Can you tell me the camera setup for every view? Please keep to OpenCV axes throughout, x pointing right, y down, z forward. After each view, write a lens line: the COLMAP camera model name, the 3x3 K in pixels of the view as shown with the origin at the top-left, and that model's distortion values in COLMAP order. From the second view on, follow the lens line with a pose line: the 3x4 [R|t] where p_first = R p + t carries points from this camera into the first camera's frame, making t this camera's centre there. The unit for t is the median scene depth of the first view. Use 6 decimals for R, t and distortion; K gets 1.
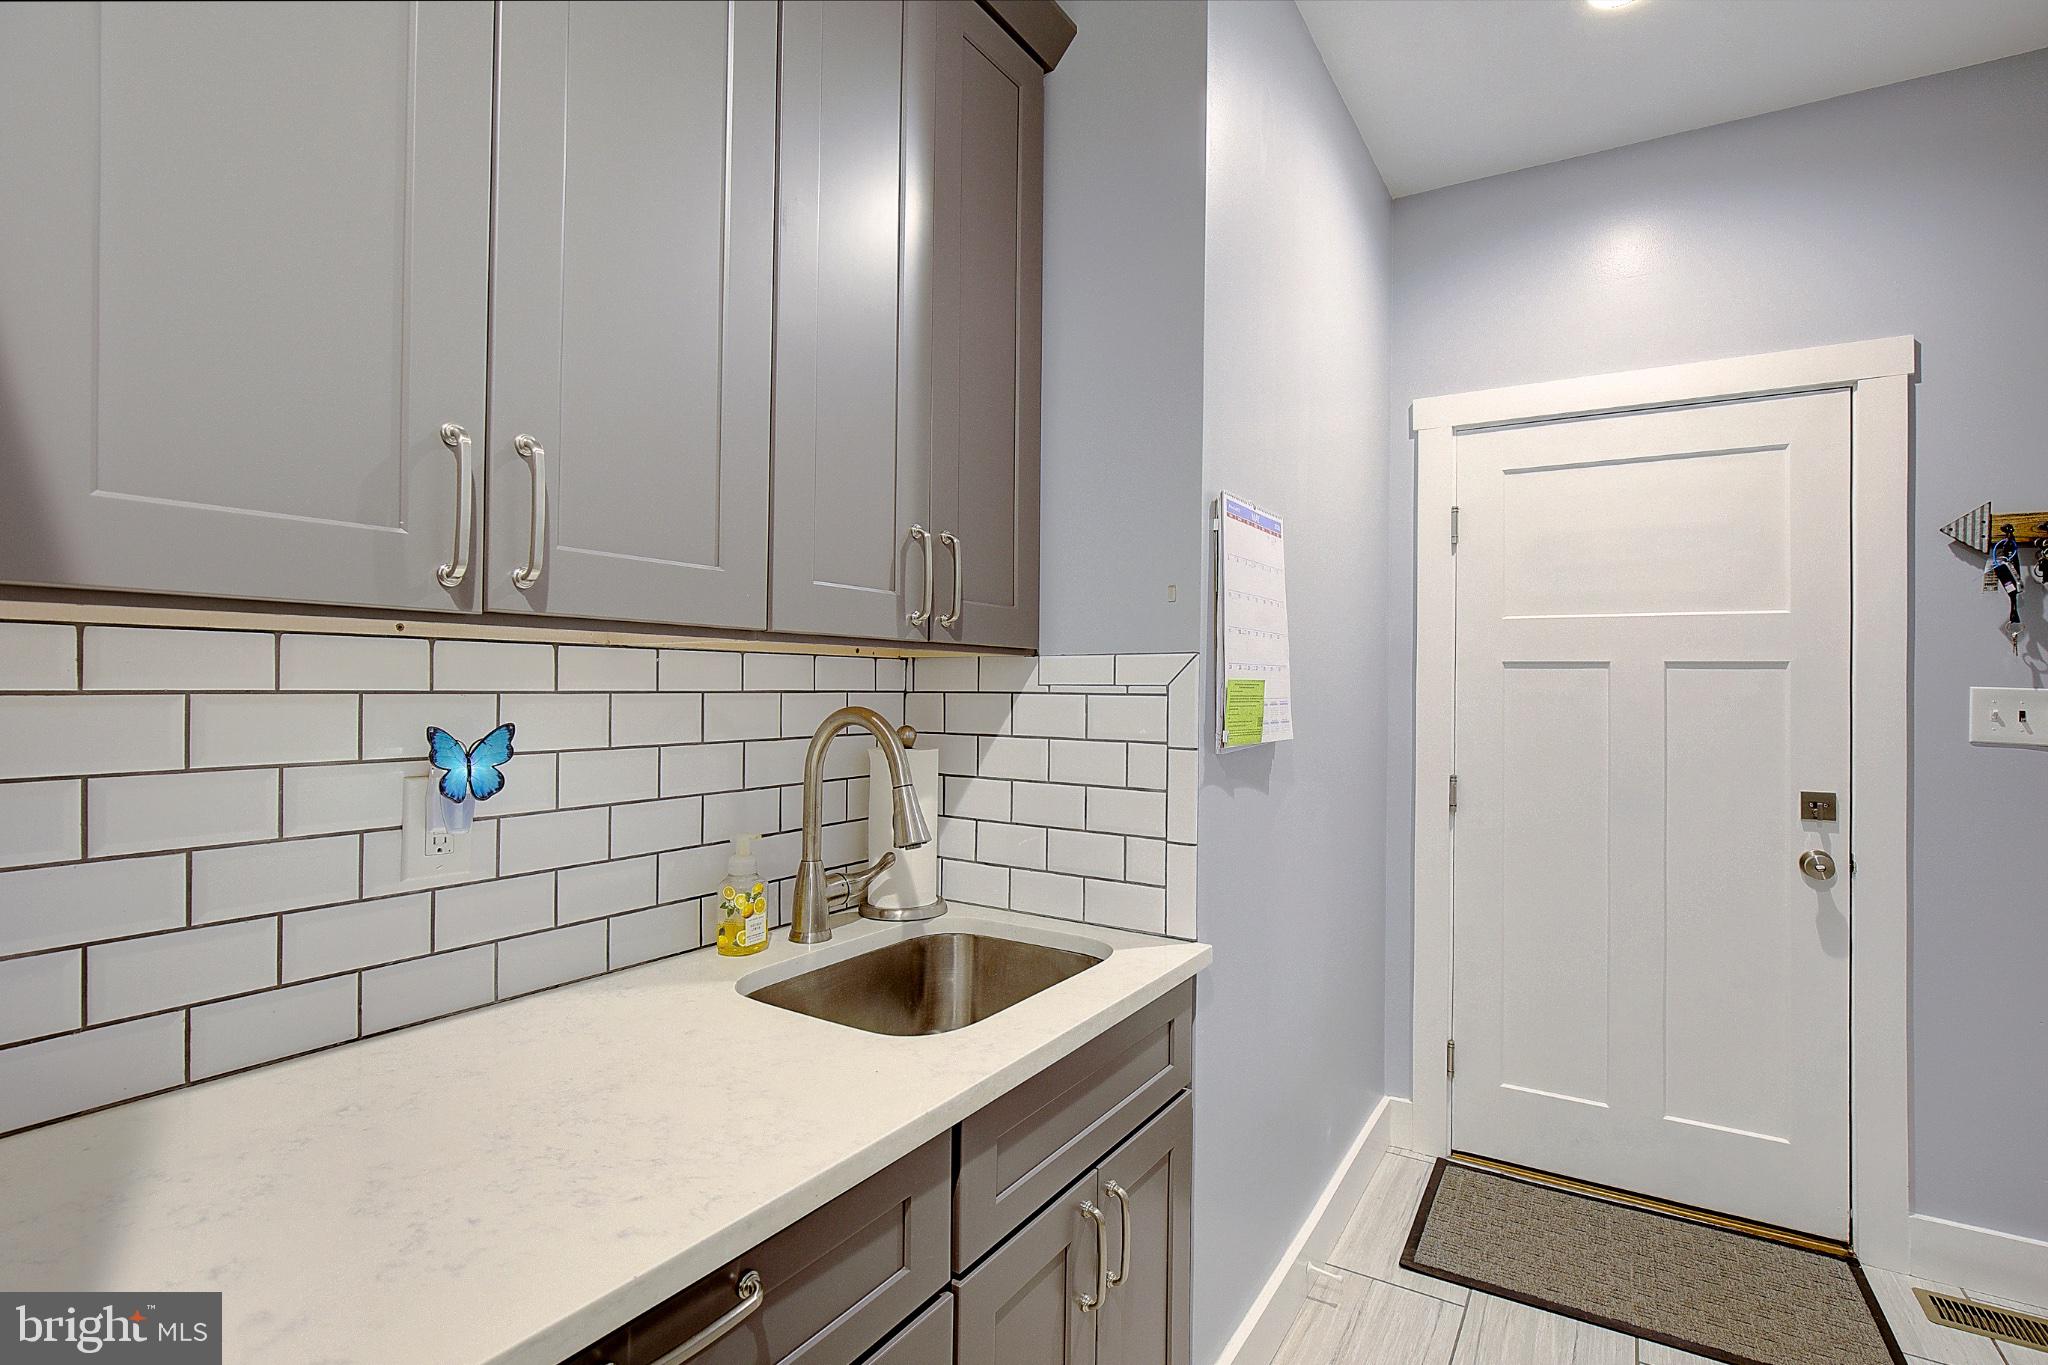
lens RADIAL K [[946.5, 0, 1040.9], [0, 946.5, 701.6], [0, 0, 1]] dist [-0.013808, -0.000300]
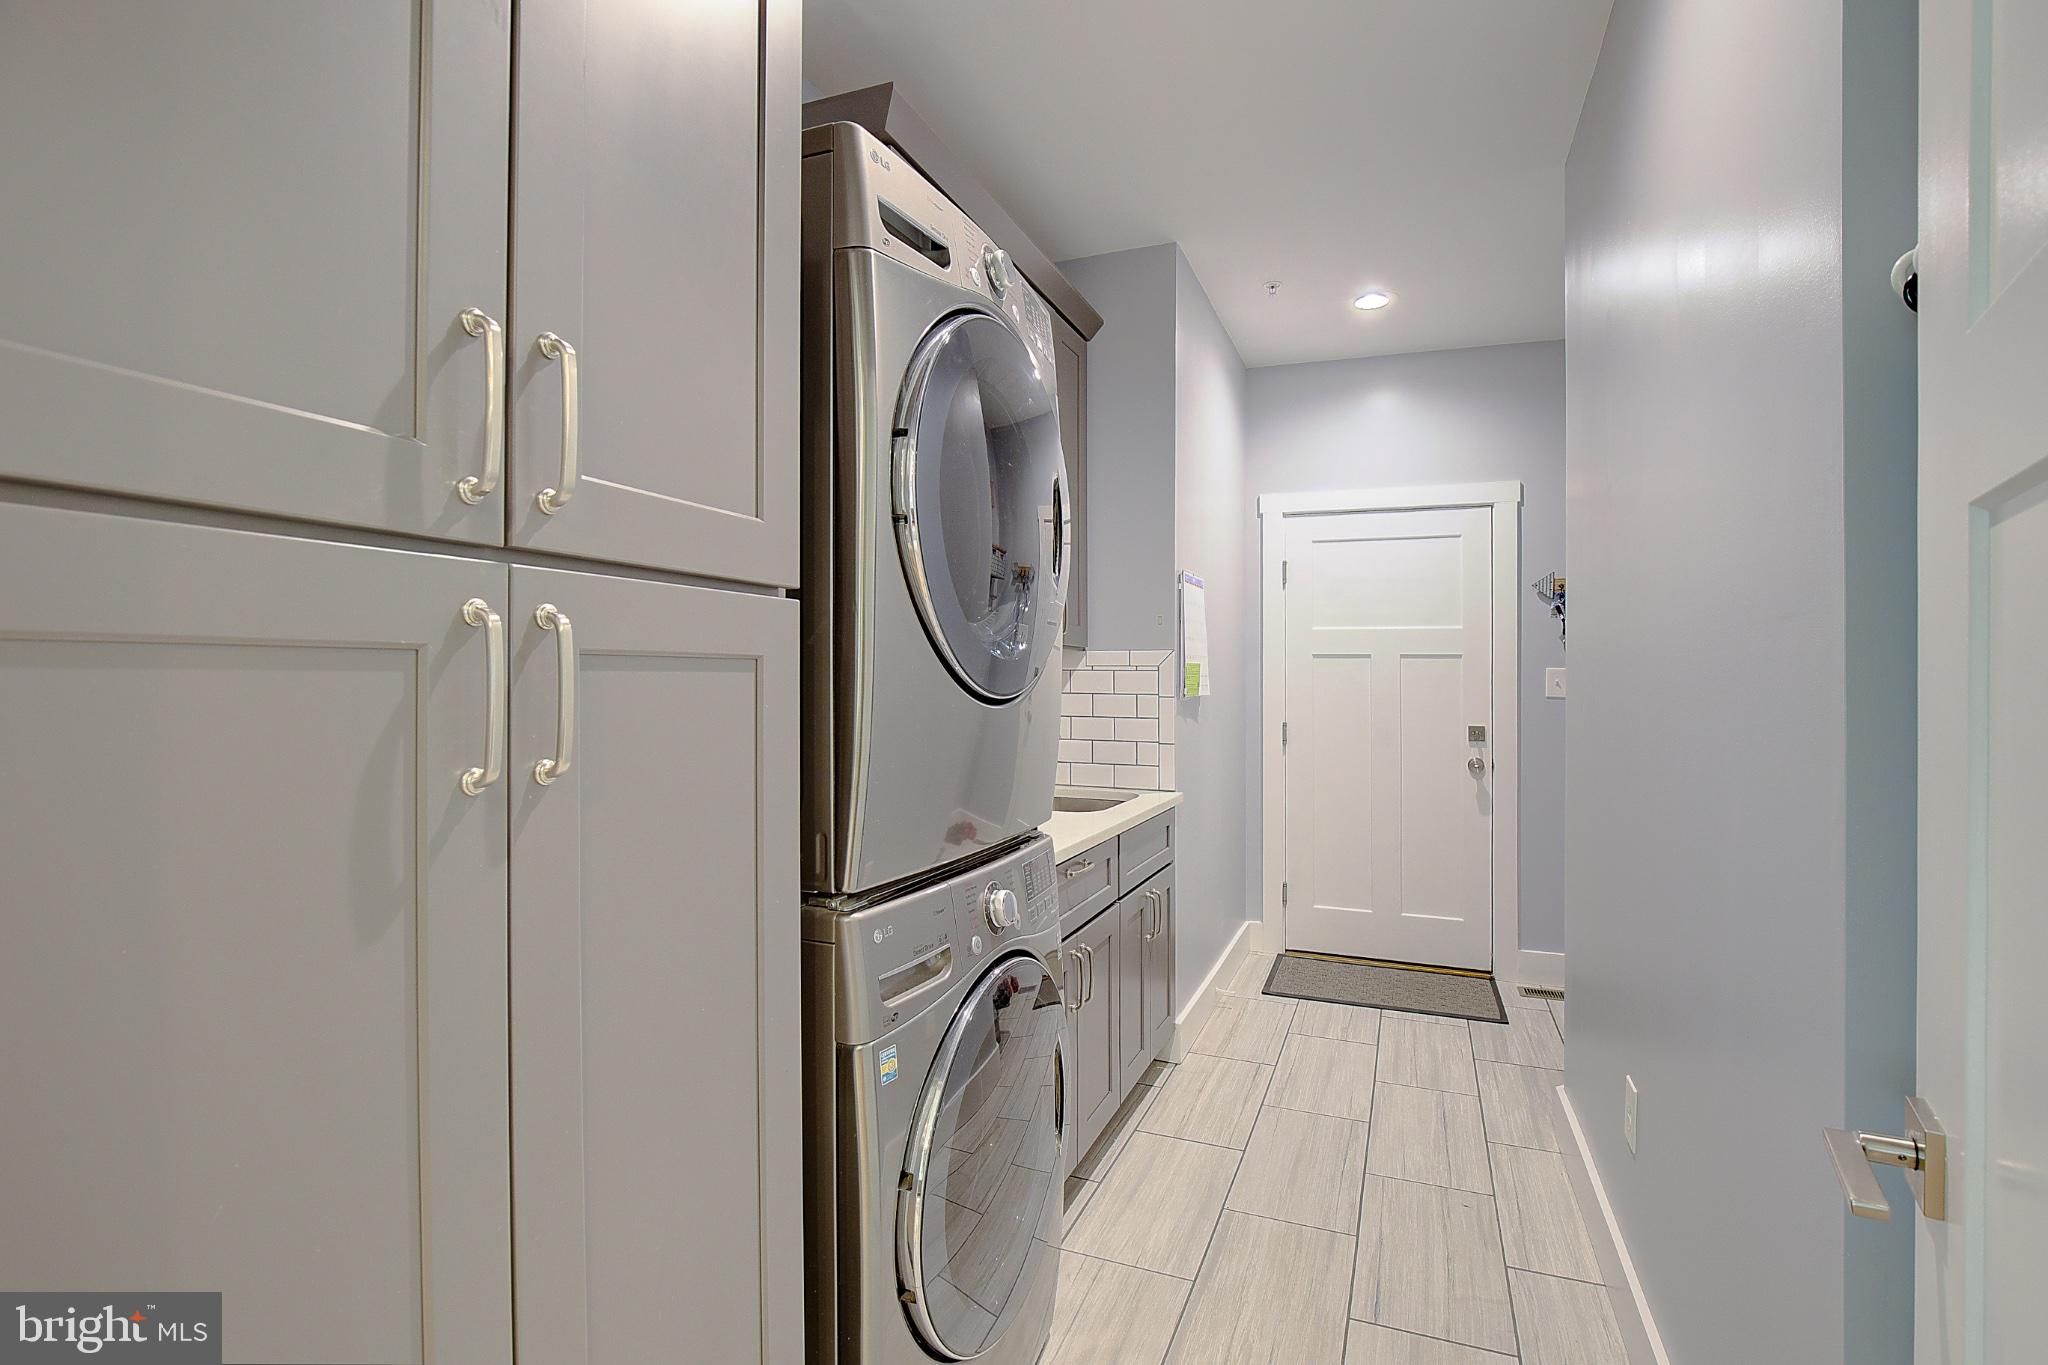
lens RADIAL K [[927.4, 0, 1024.0], [0, 927.4, 682.5], [0, 0, 1]] dist [0.000932, 0.000031]
pose [[0.987011, -0.002049, 0.160642, -0.364092], [0.003691, 0.999944, -0.009921, 0.028510], [-0.160613, 0.010385, 0.986963, -0.705507]]
